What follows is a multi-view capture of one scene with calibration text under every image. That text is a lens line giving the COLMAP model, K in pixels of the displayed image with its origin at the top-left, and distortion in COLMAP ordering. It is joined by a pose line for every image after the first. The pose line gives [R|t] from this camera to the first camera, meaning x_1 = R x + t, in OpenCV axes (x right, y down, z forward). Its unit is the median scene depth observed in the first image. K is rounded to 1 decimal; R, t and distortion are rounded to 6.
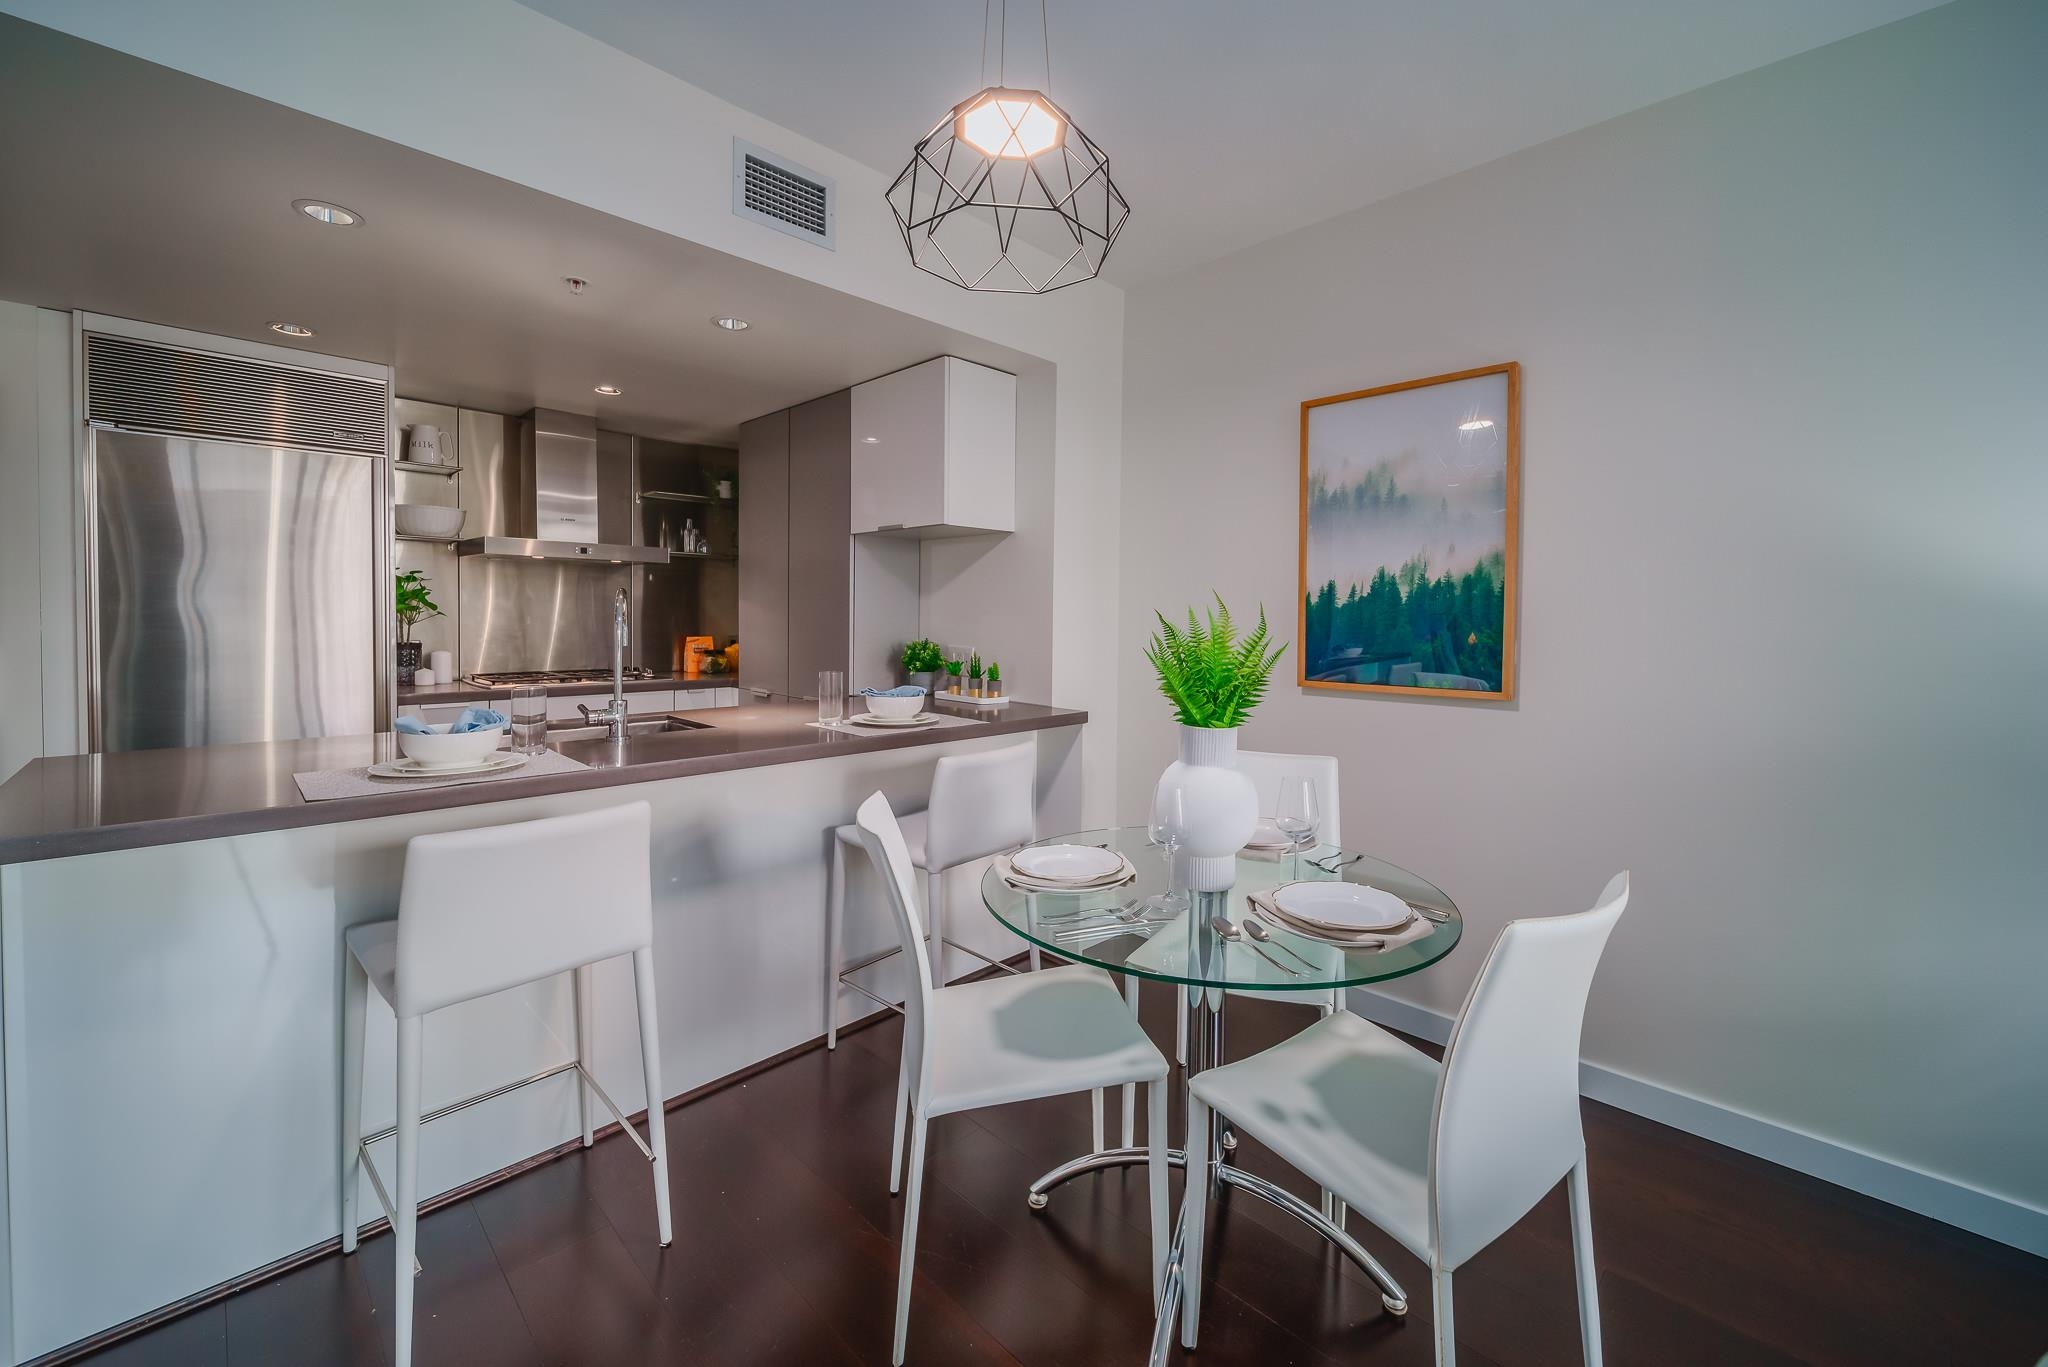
lens RADIAL K [[822.6, 0, 1037.3], [0, 822.6, 643.6], [0, 0, 1]] dist [-0.002057, -0.000218]
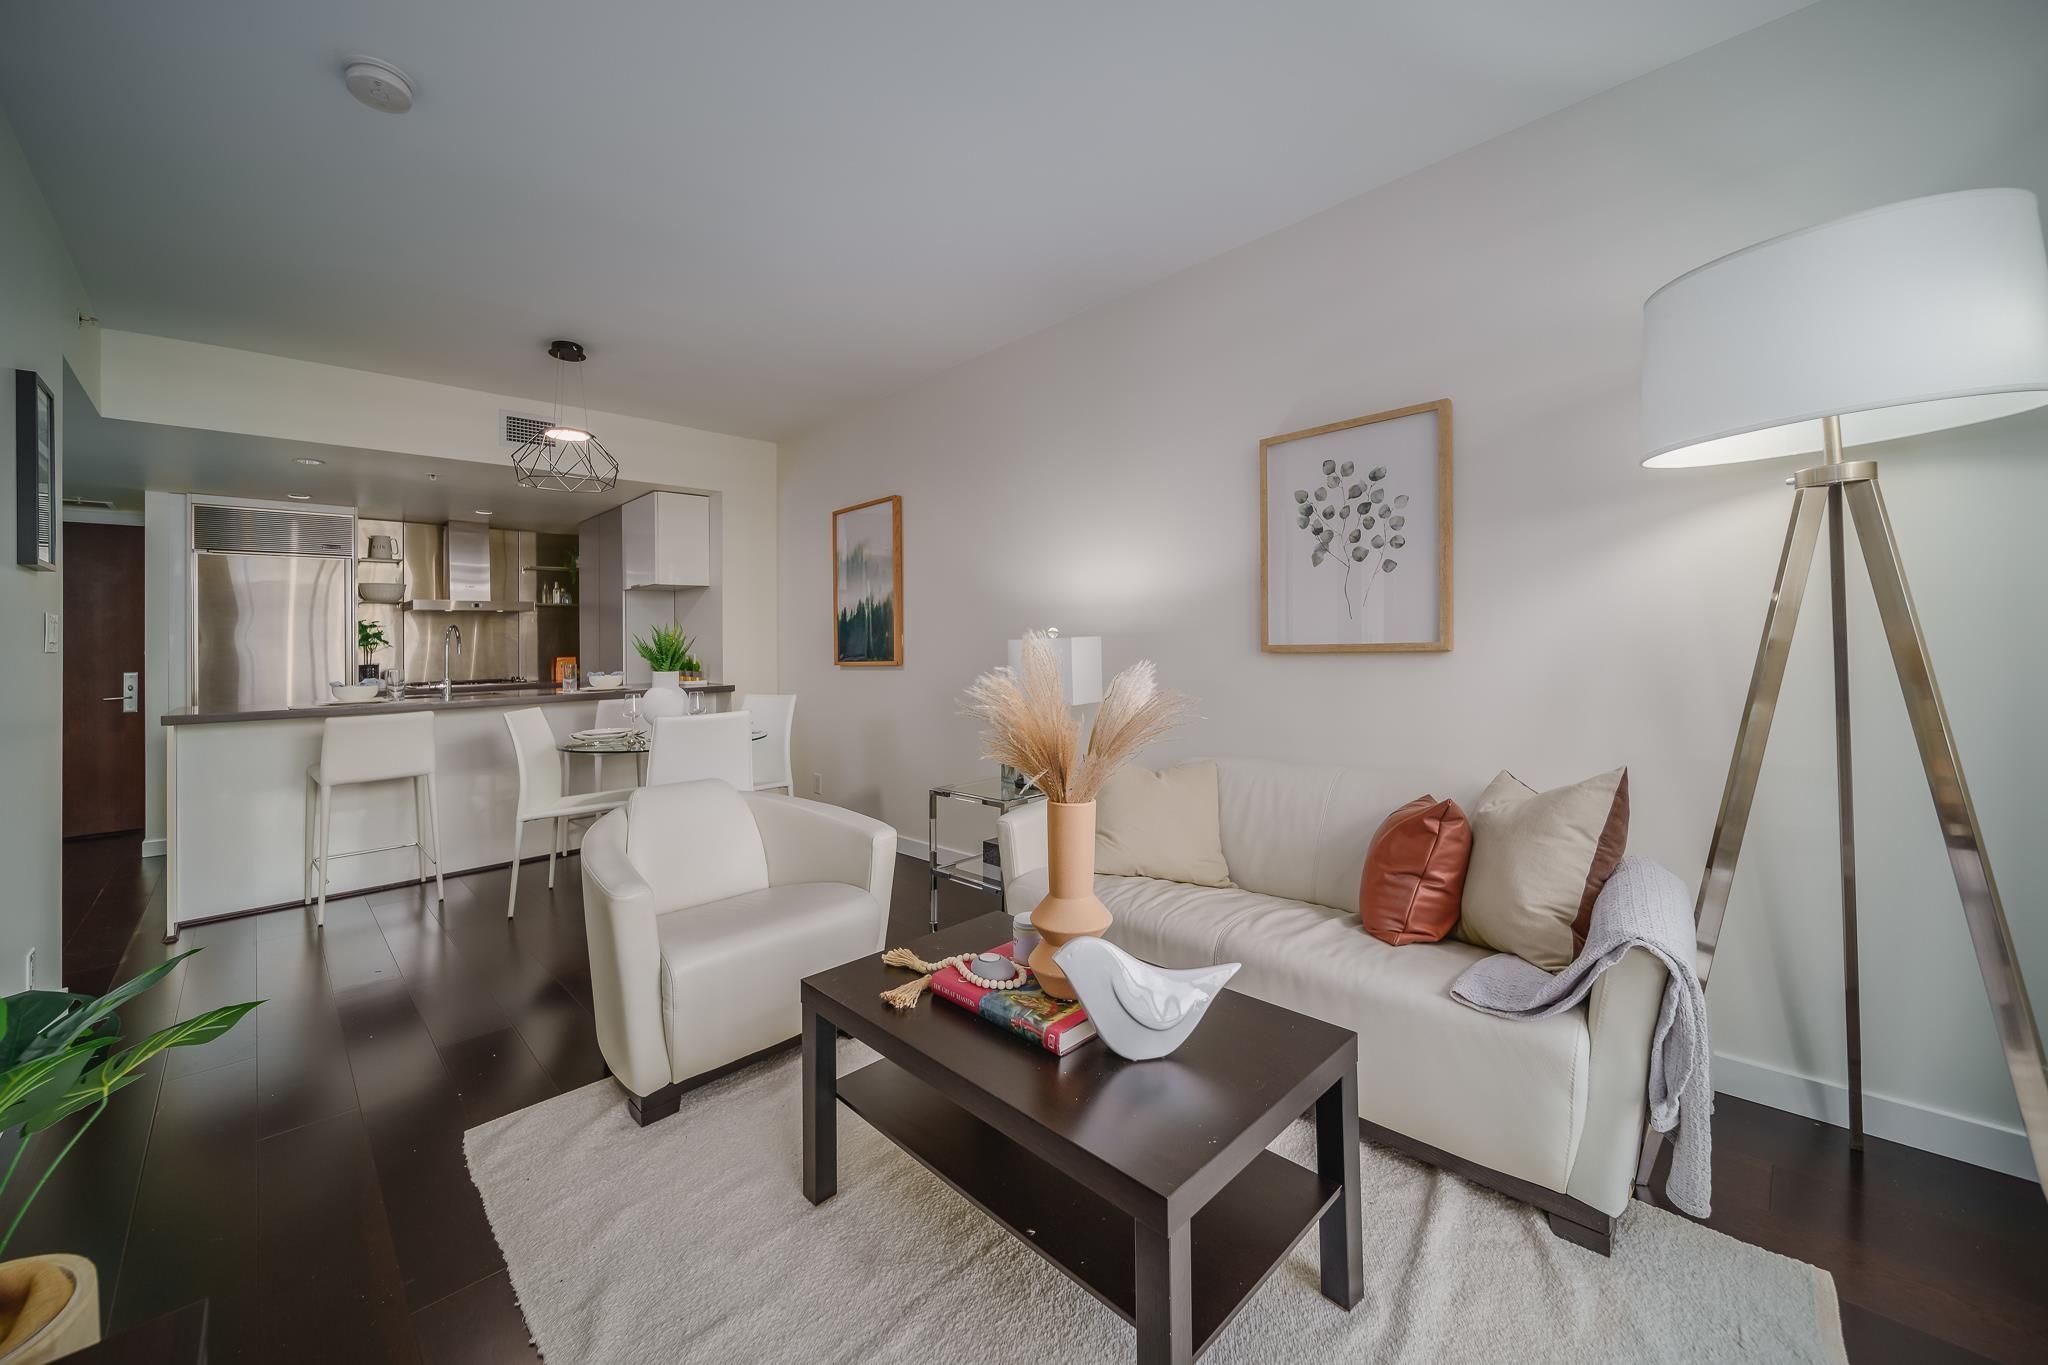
lens RADIAL K [[822.6, 0, 1043.4], [0, 822.6, 631.8], [0, 0, 1]] dist [-0.002057, -0.000218]
pose [[0.998931, -0.038582, -0.025459, 0.765710], [0.037270, 0.998047, -0.050137, 0.079780], [0.027343, 0.049135, 0.998418, -0.753341]]
